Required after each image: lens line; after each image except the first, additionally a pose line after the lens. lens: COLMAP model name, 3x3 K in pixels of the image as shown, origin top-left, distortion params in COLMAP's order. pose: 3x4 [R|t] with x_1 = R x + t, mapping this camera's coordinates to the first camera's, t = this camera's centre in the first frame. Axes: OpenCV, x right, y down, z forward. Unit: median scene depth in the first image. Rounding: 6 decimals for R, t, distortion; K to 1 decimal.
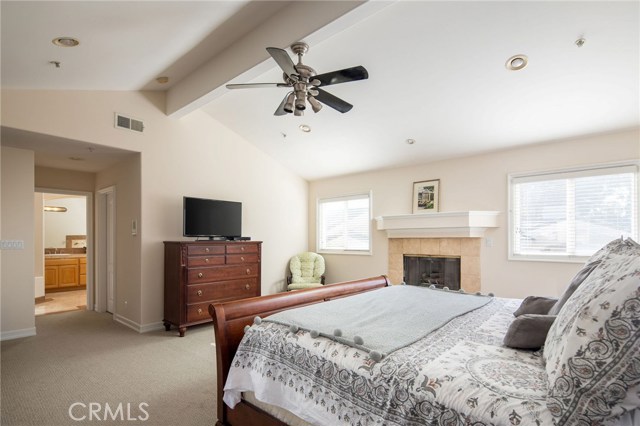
lens RADIAL K [[325.2, 0, 322.7], [0, 325.2, 228.8], [0, 0, 1]] dist [0.000343, -0.000895]
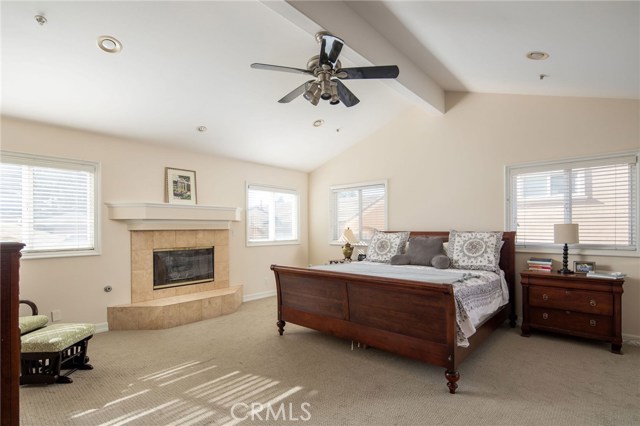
lens RADIAL K [[325.2, 0, 322.7], [0, 325.2, 228.8], [0, 0, 1]] dist [0.000343, -0.000895]
pose [[0.006168, -0.001084, 0.999980, -0.636750], [-0.024625, 0.999696, 0.001236, 0.014044], [-0.999678, -0.024632, 0.006139, 0.589865]]
